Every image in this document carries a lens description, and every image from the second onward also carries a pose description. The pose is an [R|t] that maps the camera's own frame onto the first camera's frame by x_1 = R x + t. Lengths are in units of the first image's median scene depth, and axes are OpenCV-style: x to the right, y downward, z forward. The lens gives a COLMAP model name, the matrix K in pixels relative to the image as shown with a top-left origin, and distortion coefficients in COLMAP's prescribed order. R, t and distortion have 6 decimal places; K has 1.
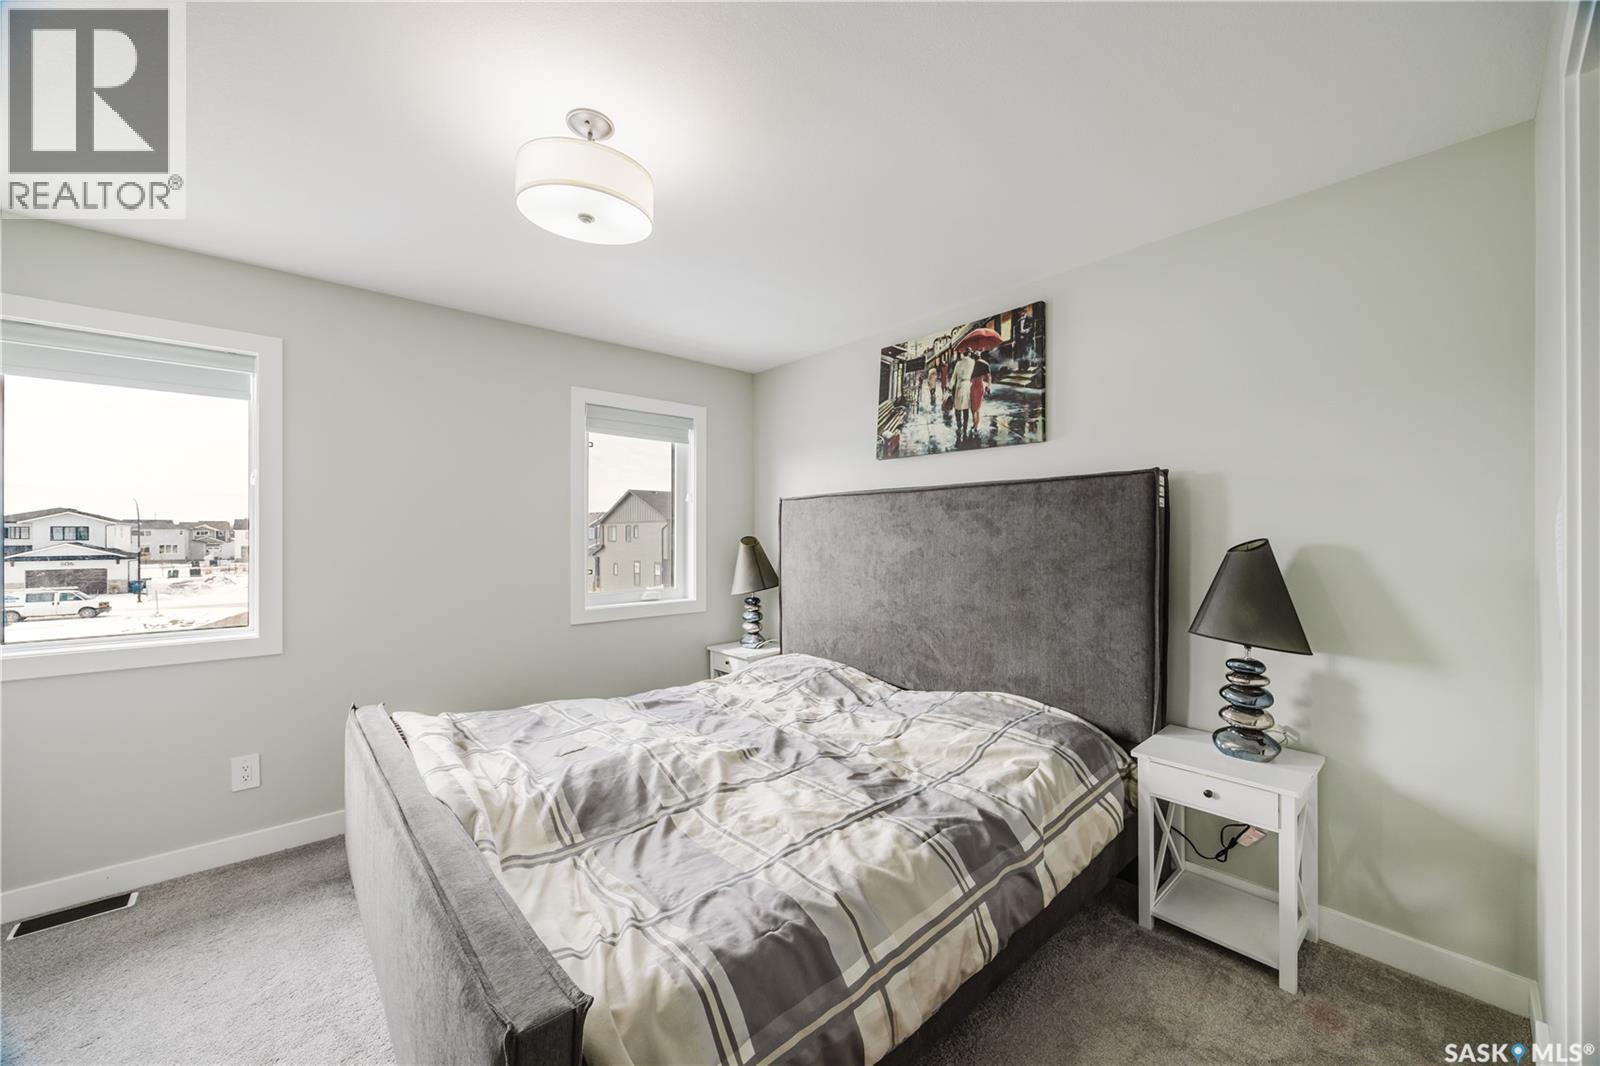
lens RADIAL K [[605.8, 0, 800.0], [0, 605.8, 533.0], [0, 0, 1]] dist [-0.000157, 0.000031]
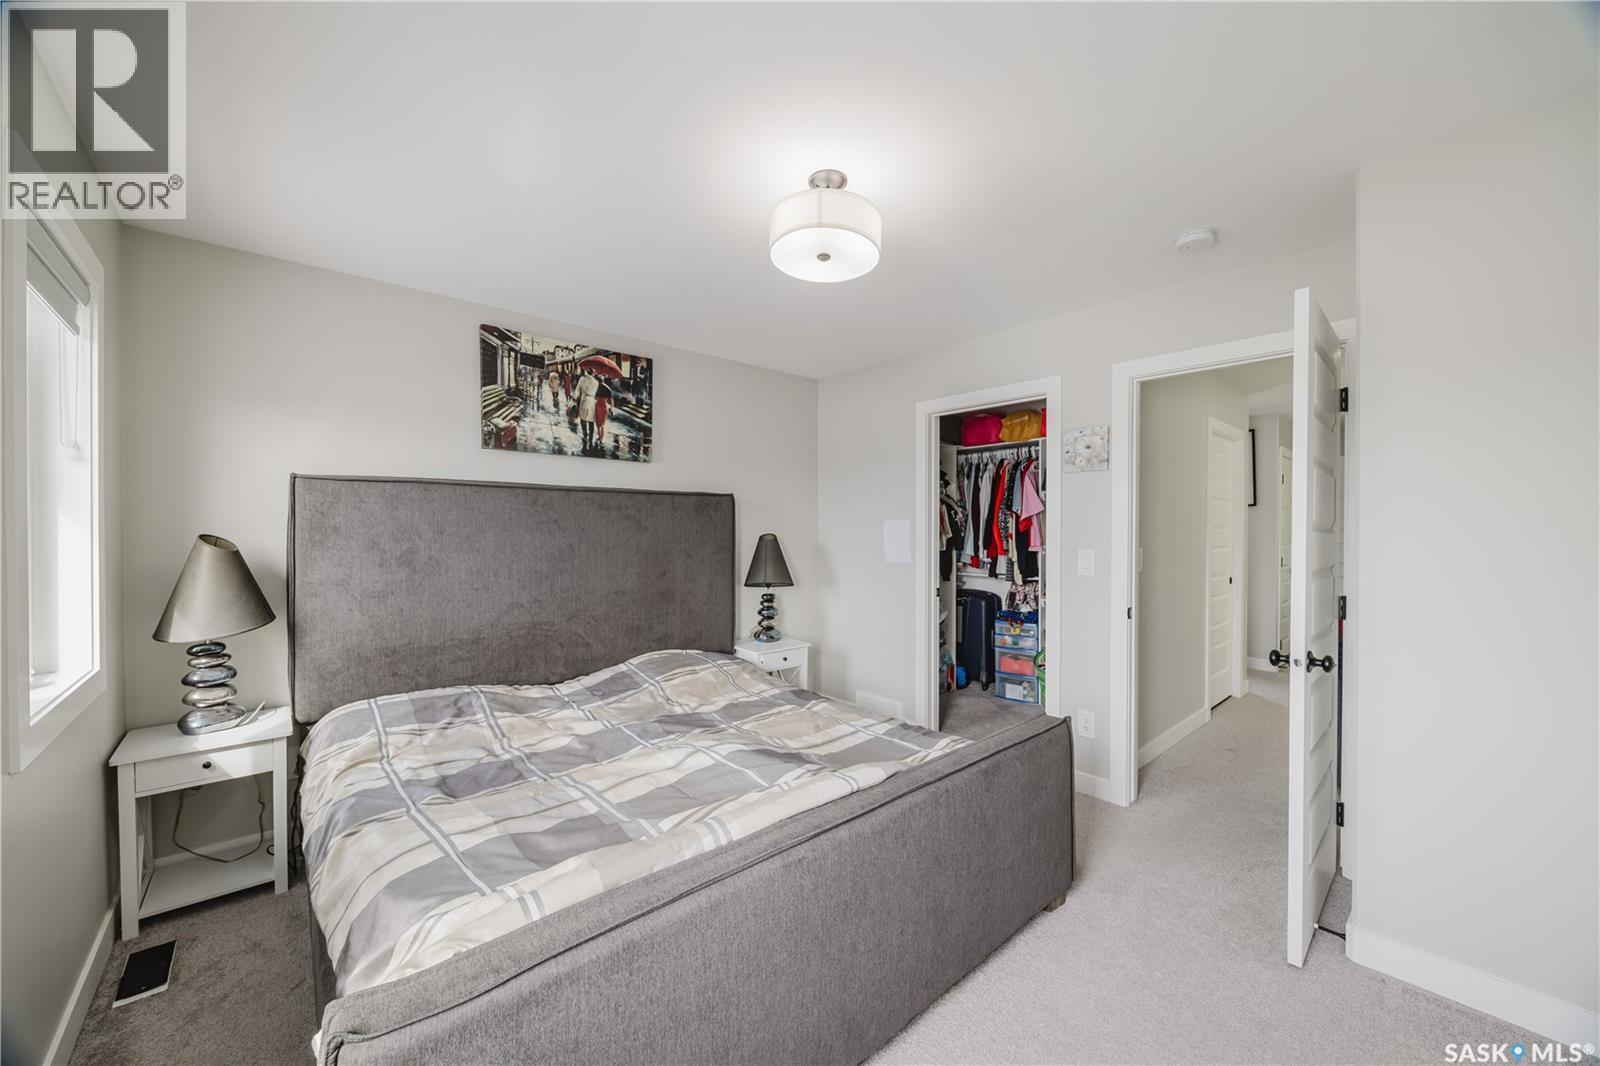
lens RADIAL K [[605.8, 0, 800.0], [0, 605.8, 533.0], [0, 0, 1]] dist [-0.000157, 0.000031]
pose [[0.005109, -0.001890, 0.999985, -0.860786], [-0.002912, 0.999994, 0.001904, 0.001983], [-0.999983, -0.002921, 0.005104, 0.595989]]
